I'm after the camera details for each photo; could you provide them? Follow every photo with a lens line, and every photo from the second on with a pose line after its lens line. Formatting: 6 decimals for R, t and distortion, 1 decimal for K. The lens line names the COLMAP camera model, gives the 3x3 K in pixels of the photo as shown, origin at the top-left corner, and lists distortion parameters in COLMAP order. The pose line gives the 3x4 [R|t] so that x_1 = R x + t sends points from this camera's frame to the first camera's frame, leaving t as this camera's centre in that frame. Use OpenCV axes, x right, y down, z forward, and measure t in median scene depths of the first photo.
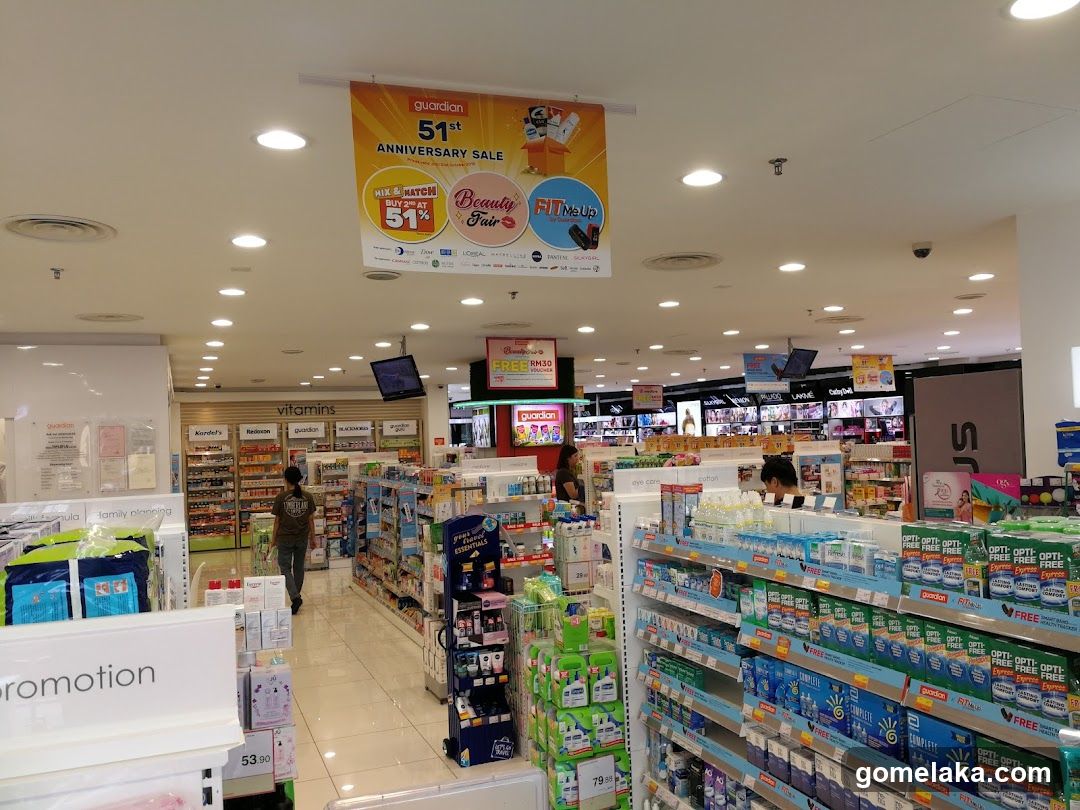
lens RADIAL K [[887.7, 0, 531.4], [0, 887.7, 408.6], [0, 0, 1]] dist [0.046279, -0.002664]
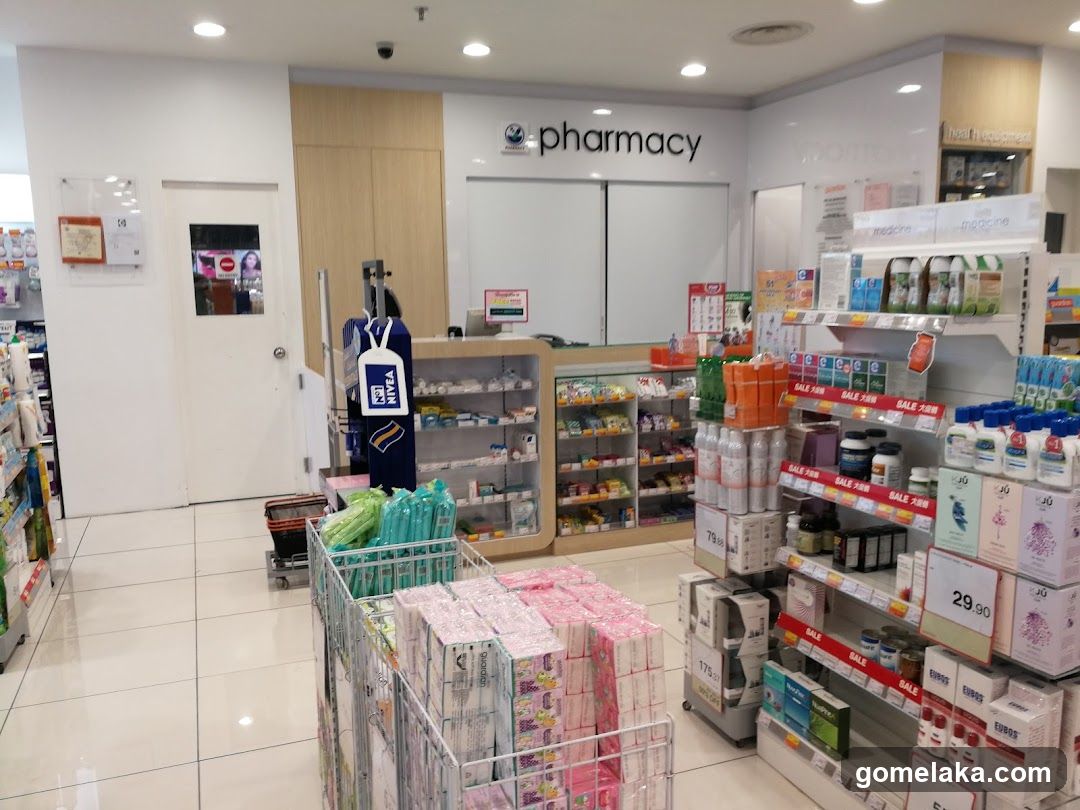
lens RADIAL K [[887.7, 0, 540.7], [0, 887.7, 409.0], [0, 0, 1]] dist [0.046279, -0.002664]
pose [[0.003092, 0.183314, -0.983050, 0.331967], [0.035645, 0.982409, 0.183306, 0.065613], [0.999360, -0.035607, -0.003496, 0.860701]]
